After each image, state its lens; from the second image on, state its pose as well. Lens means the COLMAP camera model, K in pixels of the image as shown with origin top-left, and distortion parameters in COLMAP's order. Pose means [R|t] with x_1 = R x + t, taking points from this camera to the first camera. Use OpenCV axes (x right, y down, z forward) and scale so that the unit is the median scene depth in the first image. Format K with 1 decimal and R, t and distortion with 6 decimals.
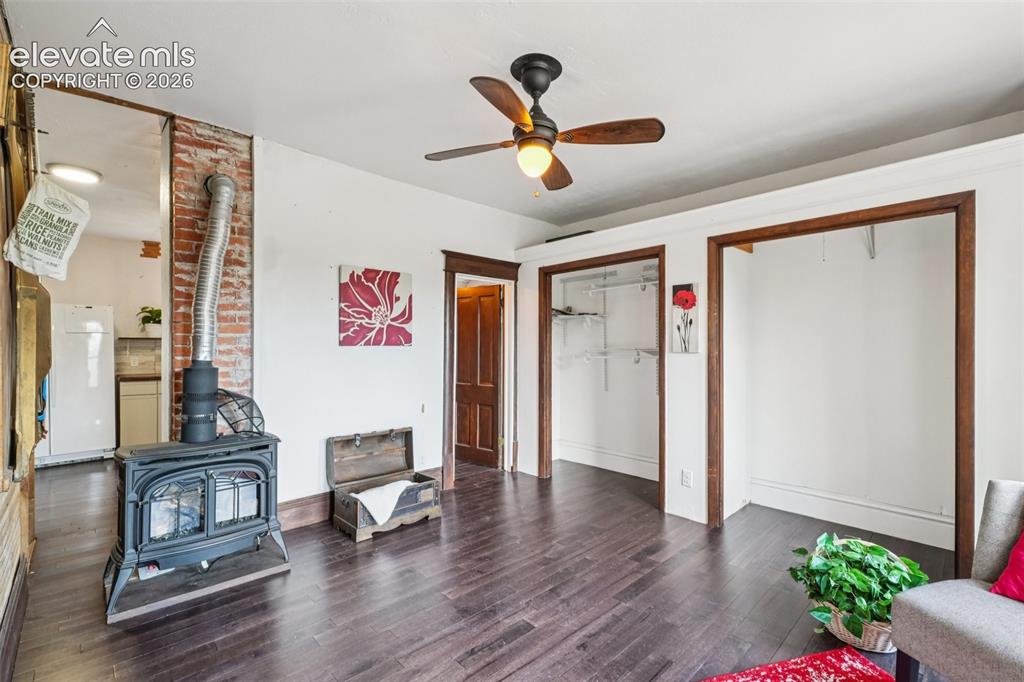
lens RADIAL K [[457.9, 0, 512.4], [0, 457.9, 348.1], [0, 0, 1]] dist [-0.000026, 0.001706]
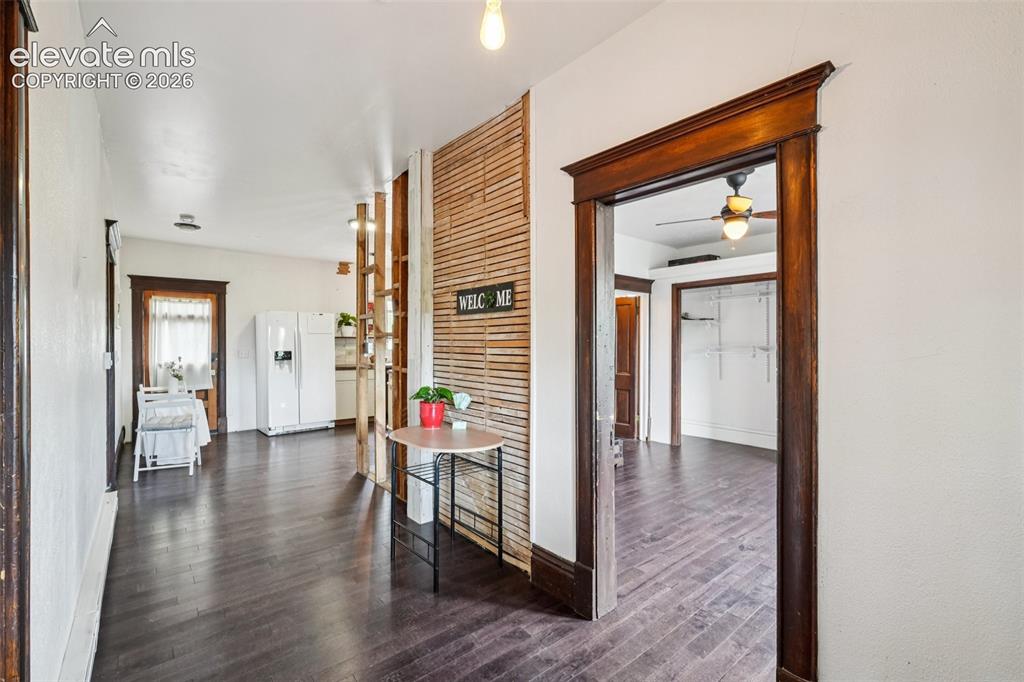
lens RADIAL K [[457.9, 0, 501.9], [0, 457.9, 345.8], [0, 0, 1]] dist [-0.000026, 0.001706]
pose [[0.997844, 0.001729, -0.065603, -0.323996], [-0.001388, 0.999985, 0.005247, -0.005792], [0.065611, -0.005144, 0.997832, -0.318354]]
